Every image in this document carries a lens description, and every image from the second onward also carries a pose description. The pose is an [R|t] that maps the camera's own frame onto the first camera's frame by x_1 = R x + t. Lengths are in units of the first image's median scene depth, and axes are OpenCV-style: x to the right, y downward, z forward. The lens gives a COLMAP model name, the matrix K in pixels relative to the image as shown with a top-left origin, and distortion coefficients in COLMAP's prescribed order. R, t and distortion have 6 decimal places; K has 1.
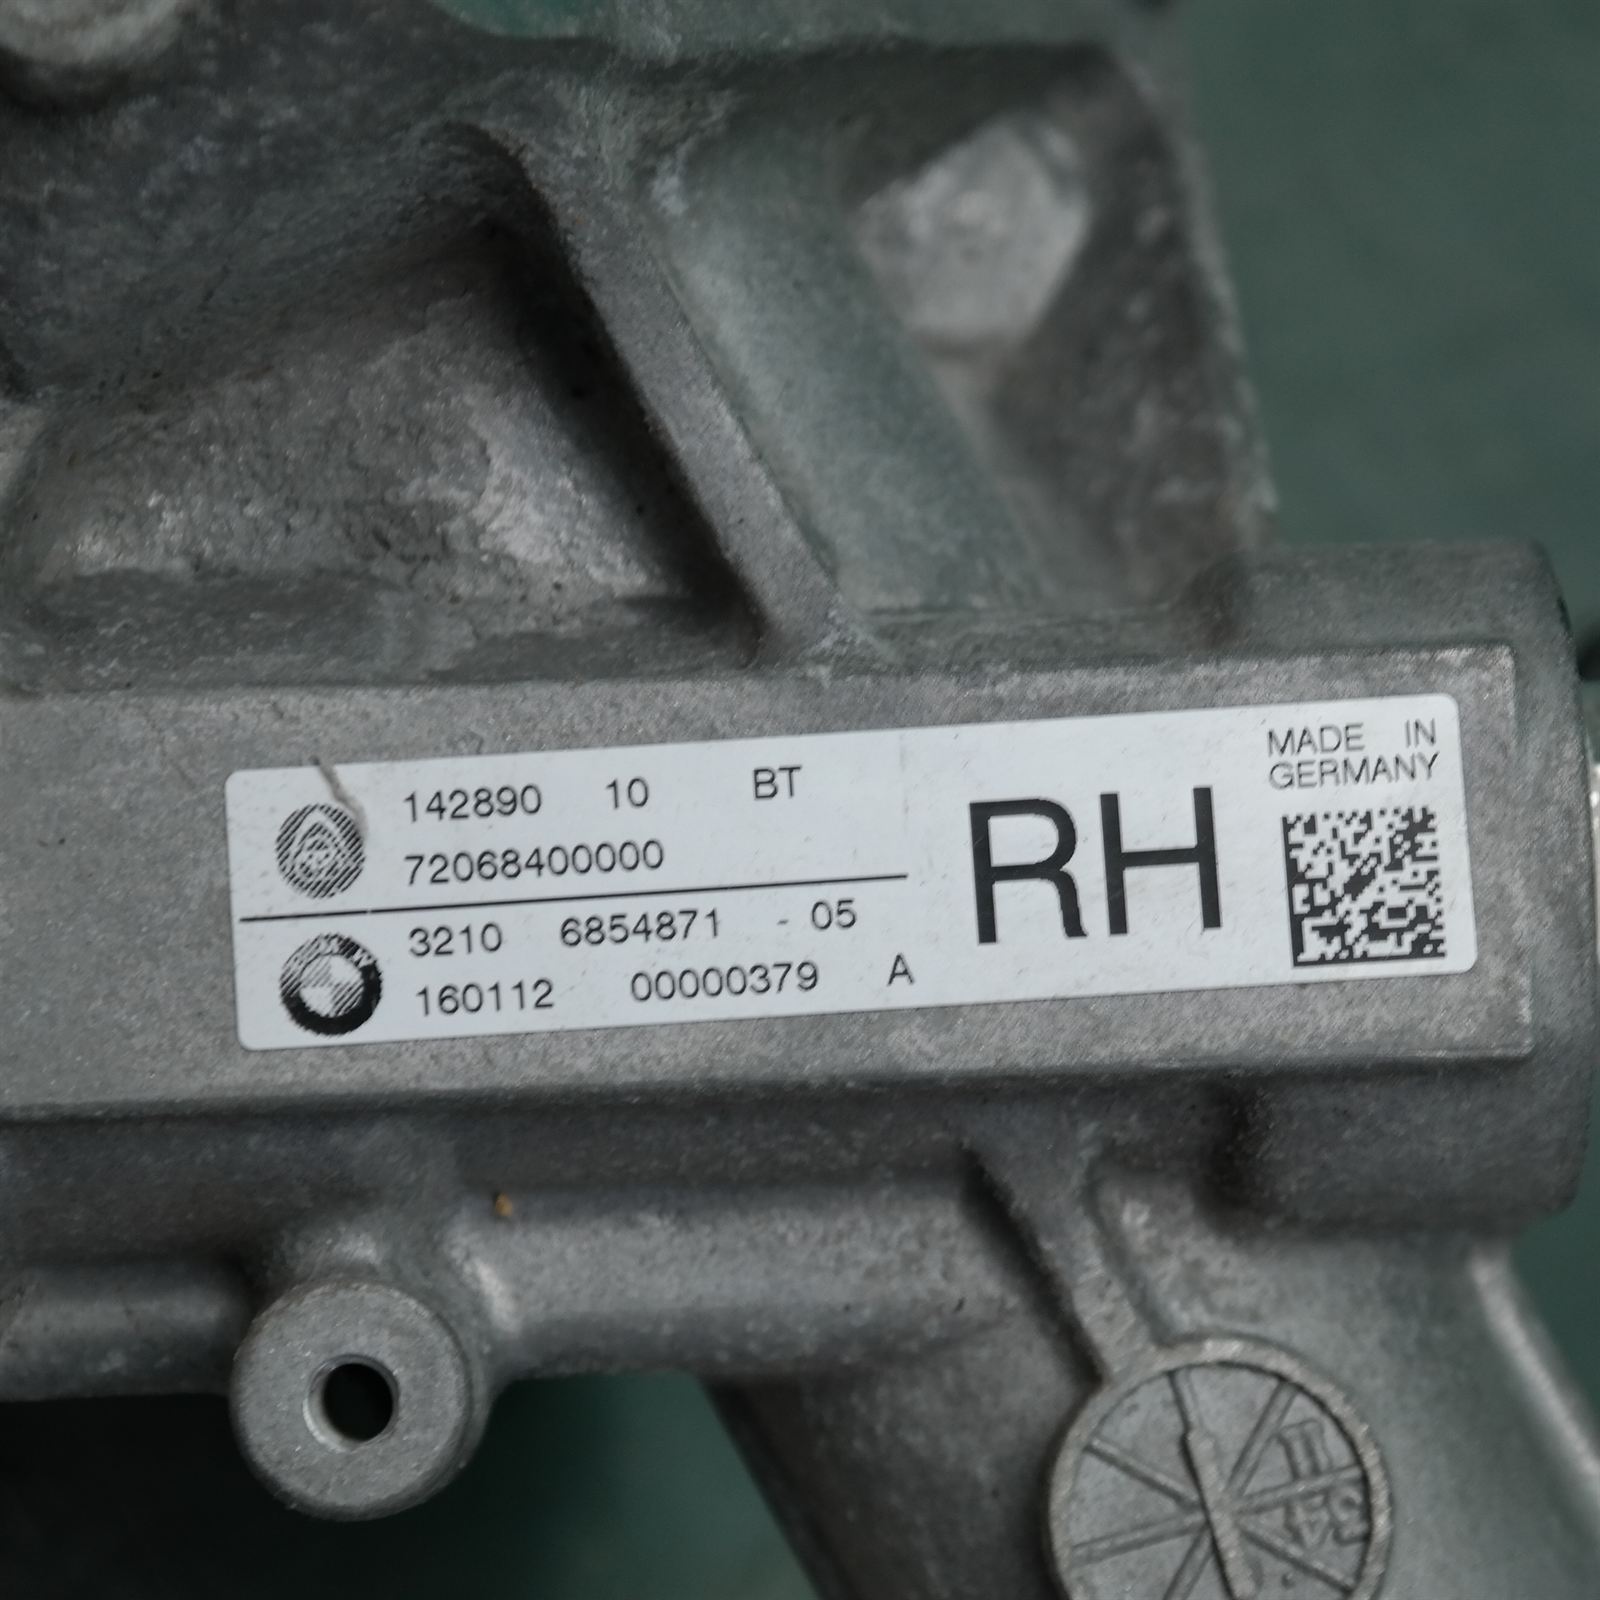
lens RADIAL K [[5380.6, 0, 800.2], [0, 5380.6, 800.0], [0, 0, 1]] dist [0.248471, 0.000000]
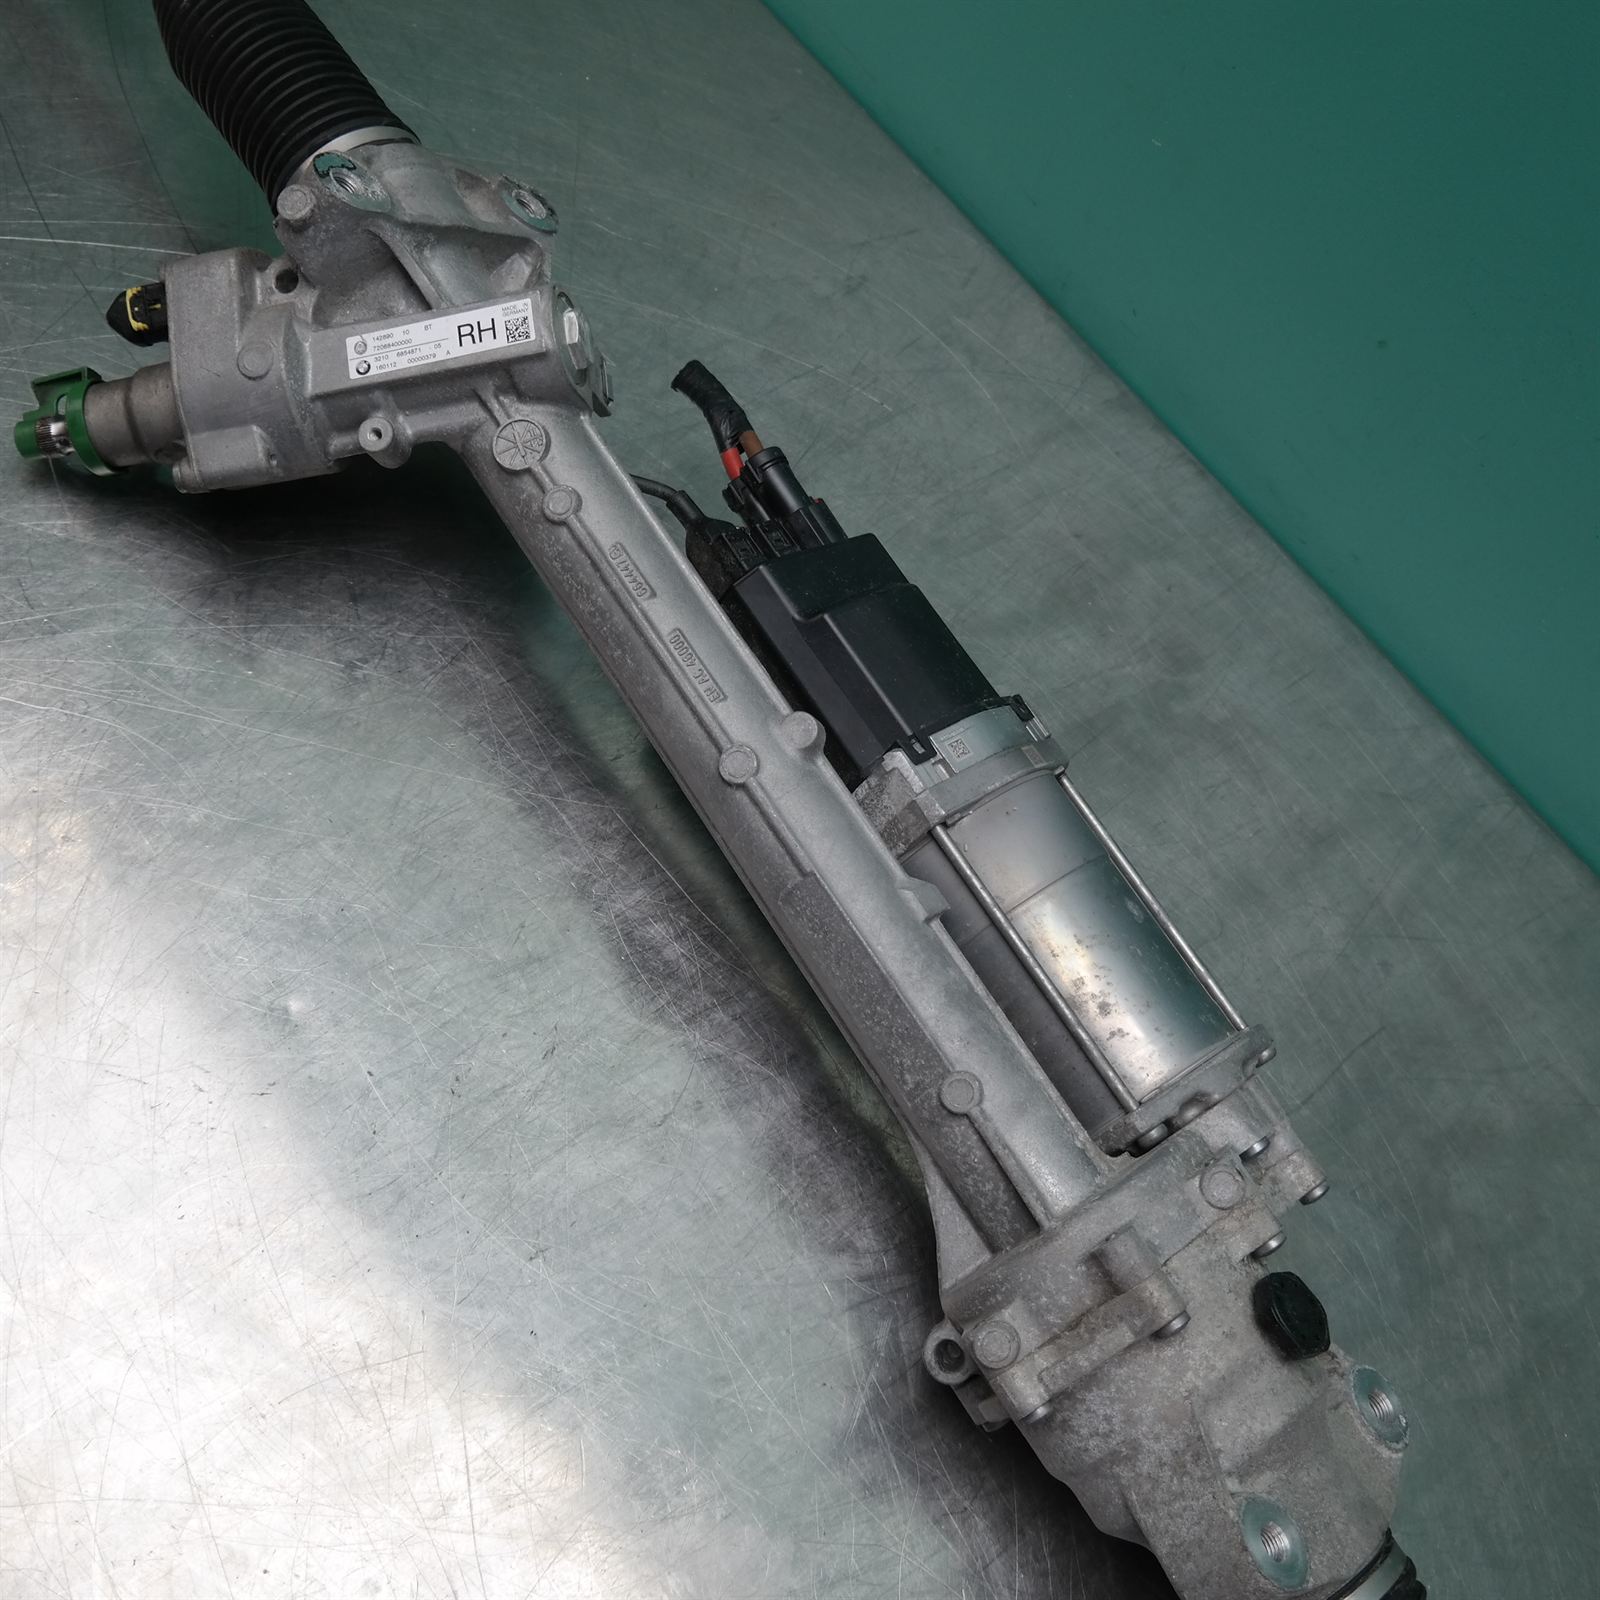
lens RADIAL K [[1922.0, 0, 802.0], [0, 1922.0, 803.7], [0, 0, 1]] dist [0.014448, 0.000000]
pose [[0.978424, -0.106145, -0.177257, 0.765445], [0.096290, 0.993337, -0.063329, 0.736852], [0.182798, 0.044895, 0.982125, -1.110615]]
